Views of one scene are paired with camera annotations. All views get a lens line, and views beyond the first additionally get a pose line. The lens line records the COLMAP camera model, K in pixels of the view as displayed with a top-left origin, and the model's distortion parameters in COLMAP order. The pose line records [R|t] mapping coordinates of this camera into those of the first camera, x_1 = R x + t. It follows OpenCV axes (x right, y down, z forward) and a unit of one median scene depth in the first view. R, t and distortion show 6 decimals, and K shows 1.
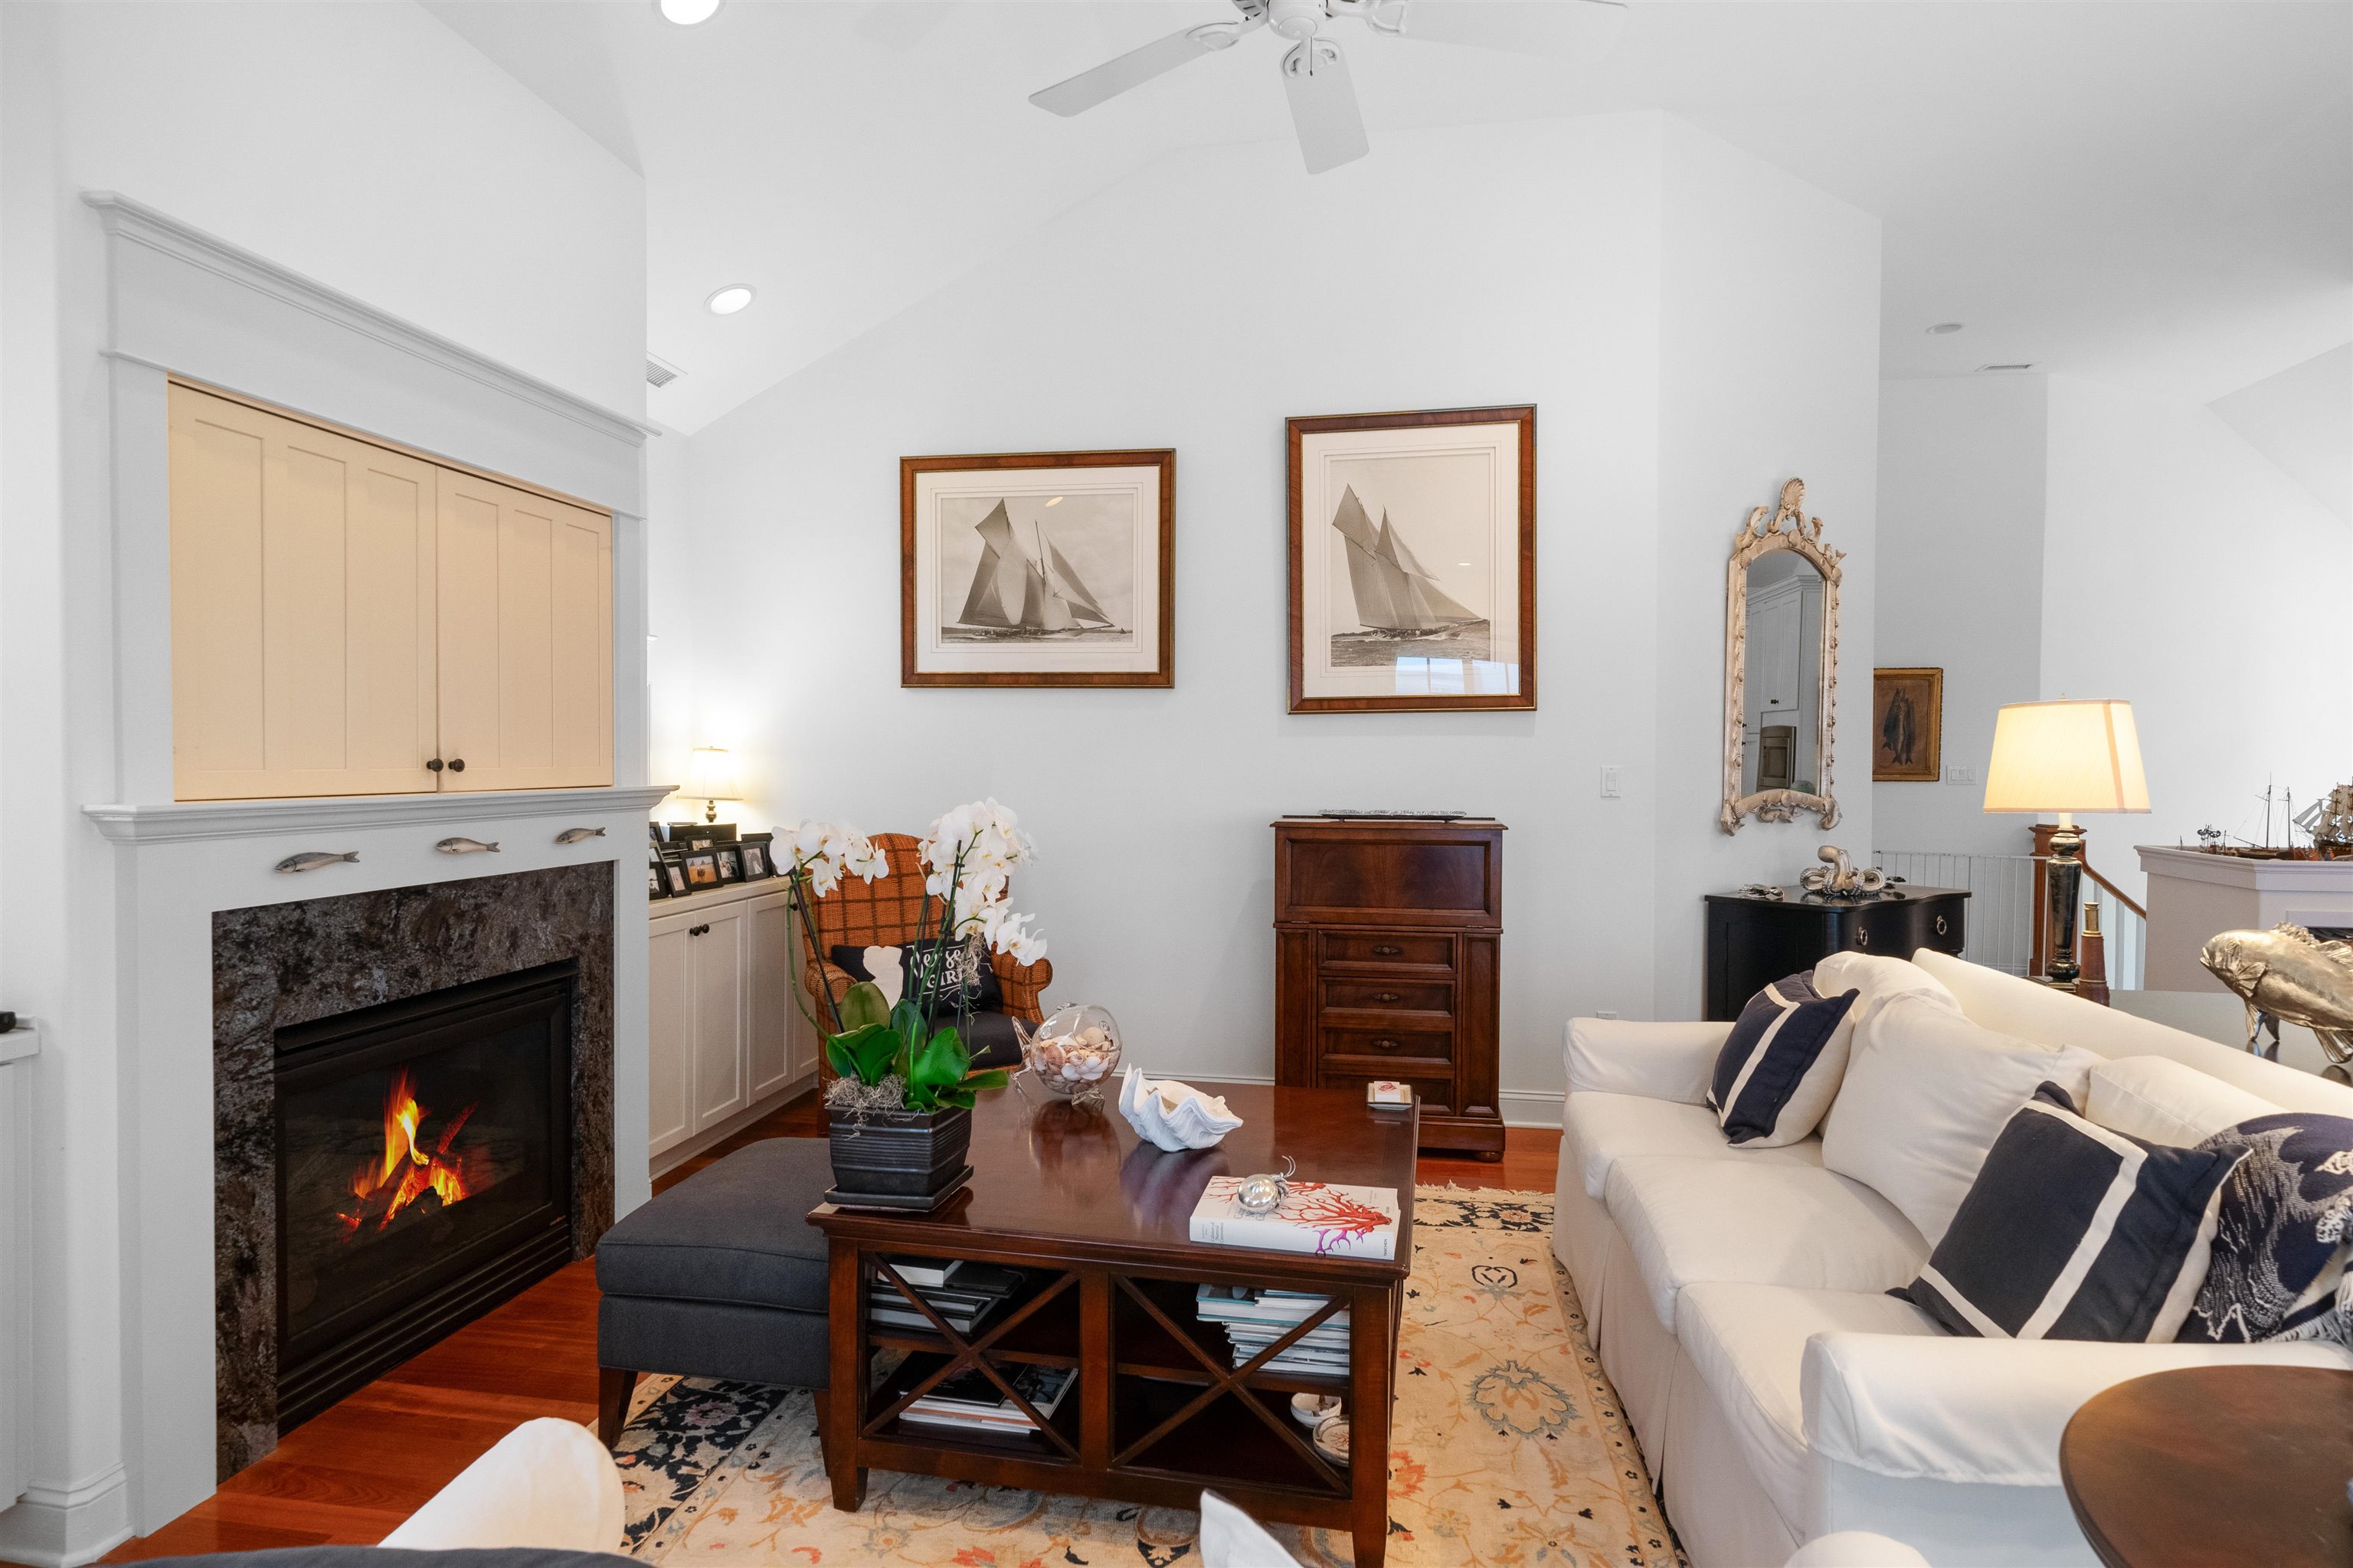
lens RADIAL K [[1261.0, 0, 1176.5], [0, 1261.0, 784.0], [0, 0, 1]] dist [-0.000368, -0.000124]
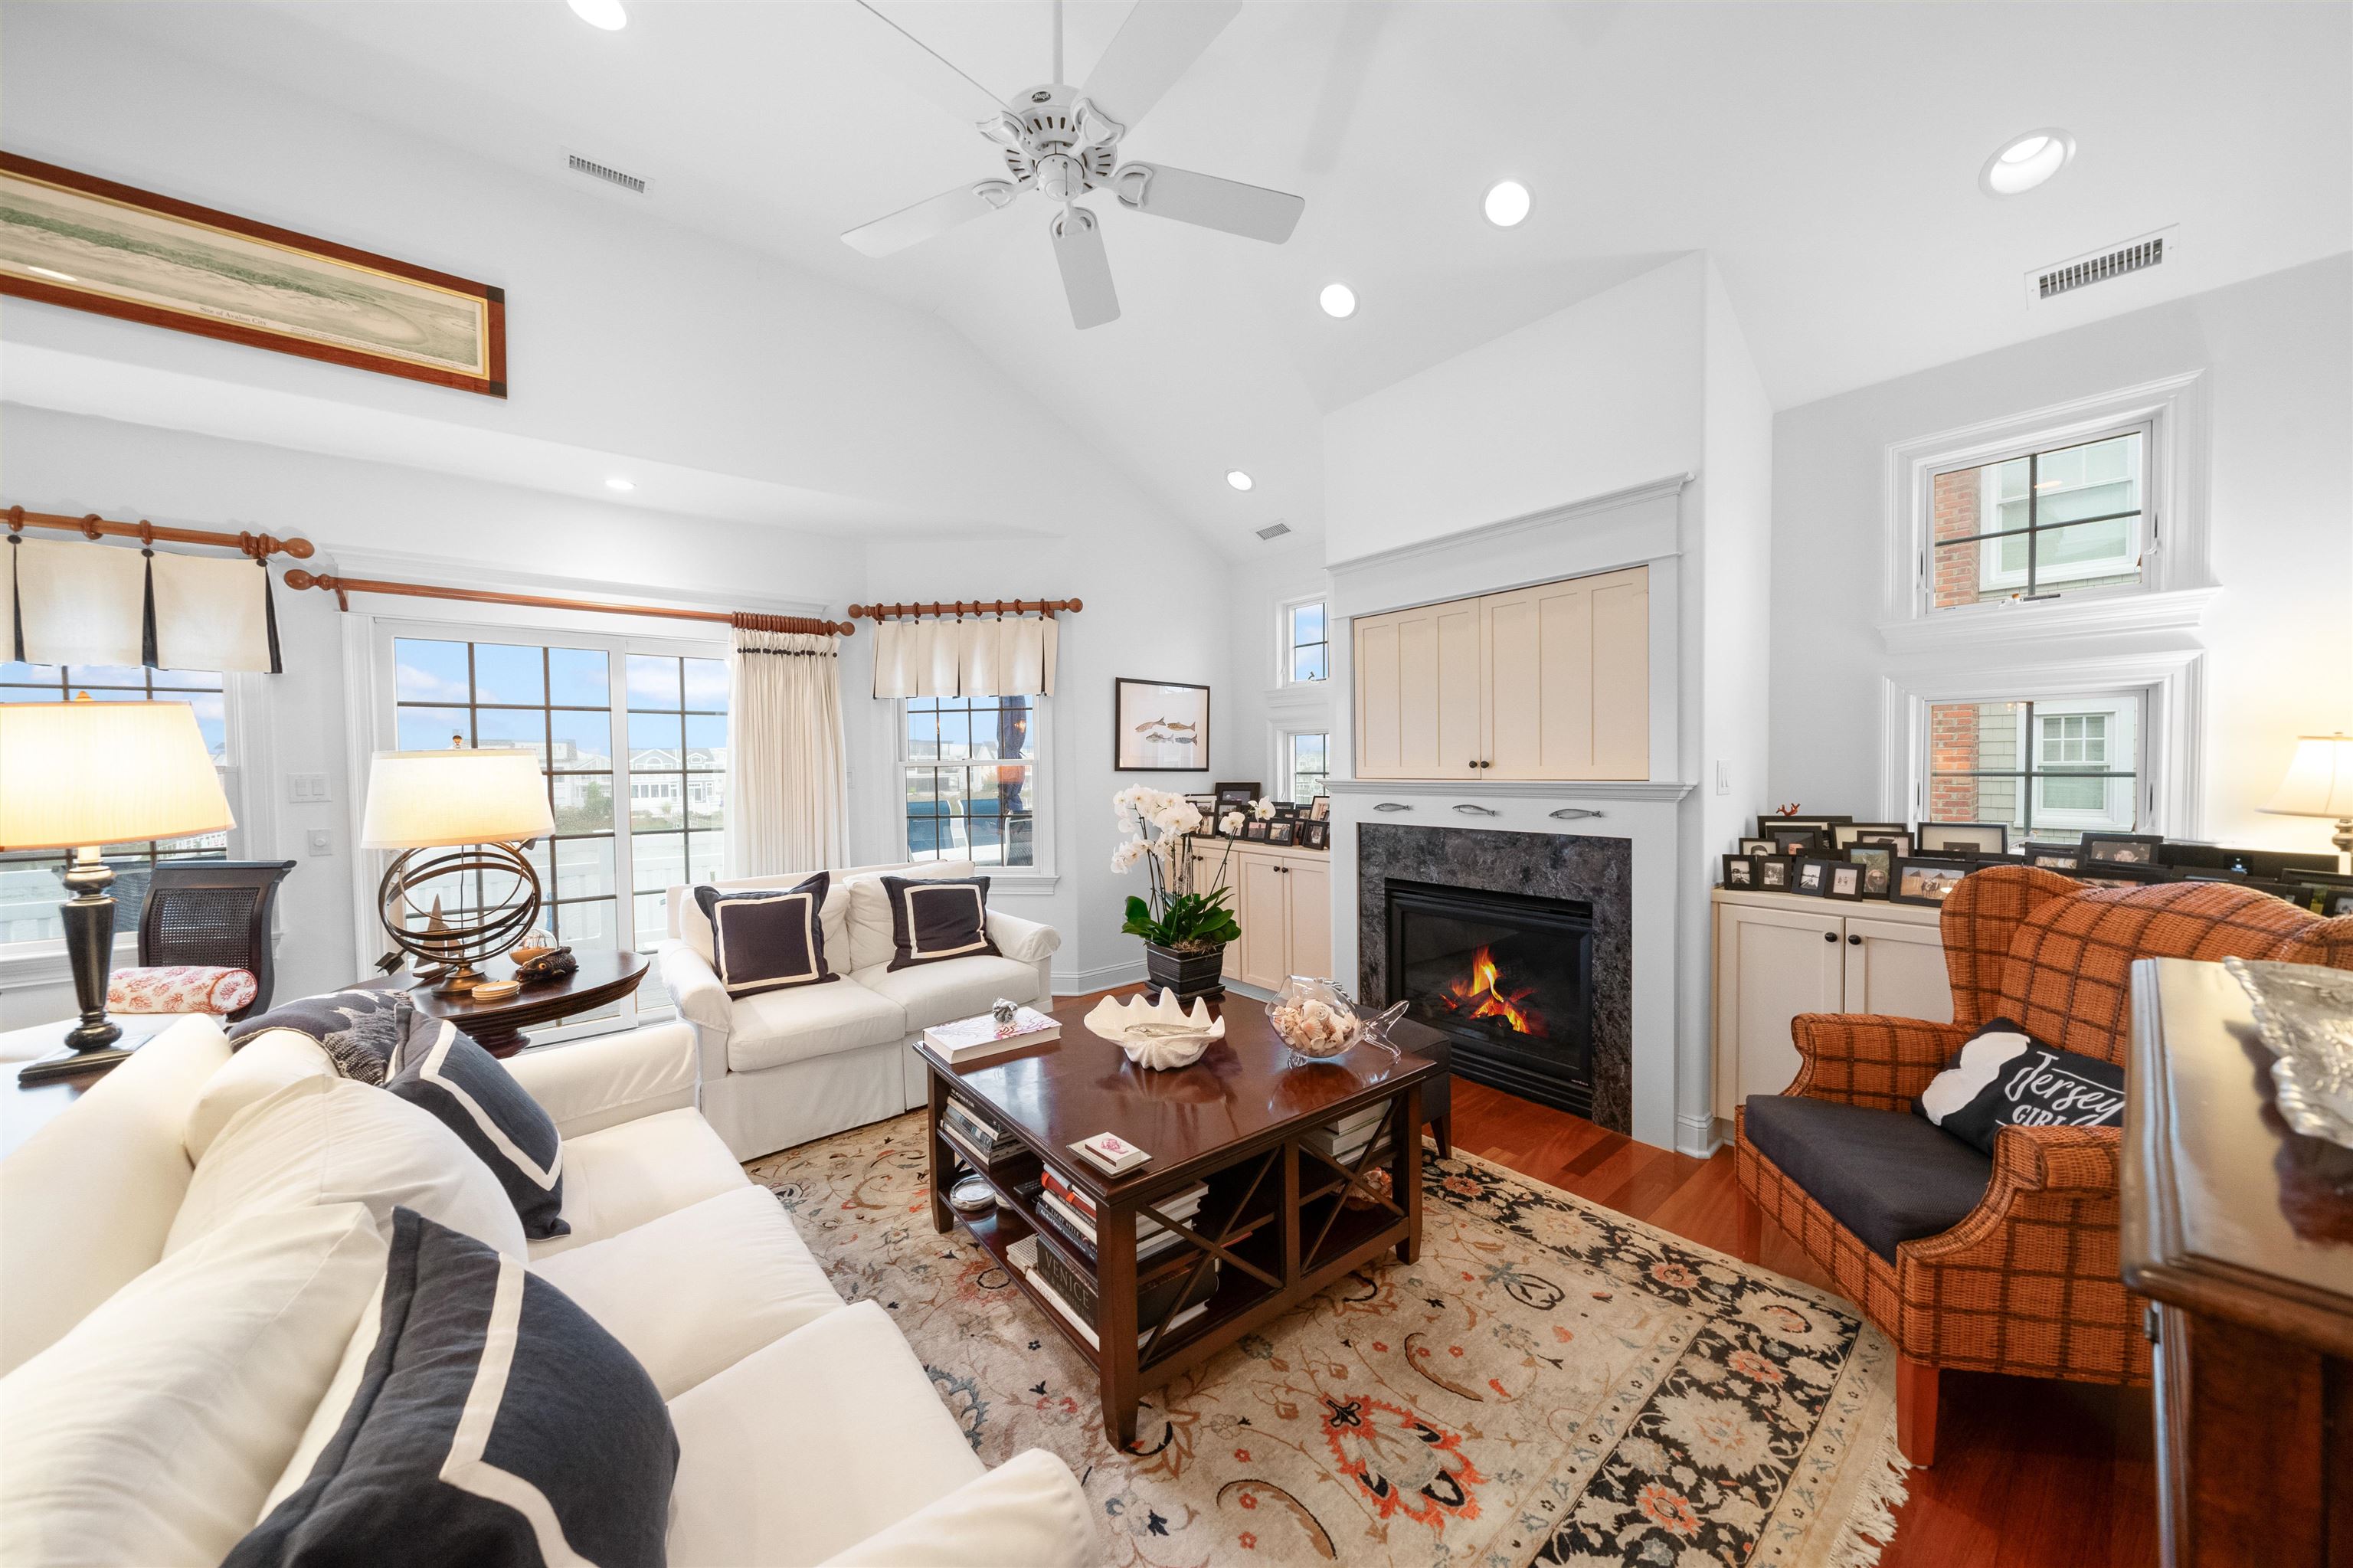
lens RADIAL K [[802.6, 0, 1176.5], [0, 802.6, 784.0], [0, 0, 1]] dist [-0.000536, -0.000051]
pose [[-0.645965, 0.025427, -0.762944, 0.521856], [-0.006940, 0.999208, 0.039177, -0.026955], [0.763336, 0.030602, -0.645277, 1.298875]]
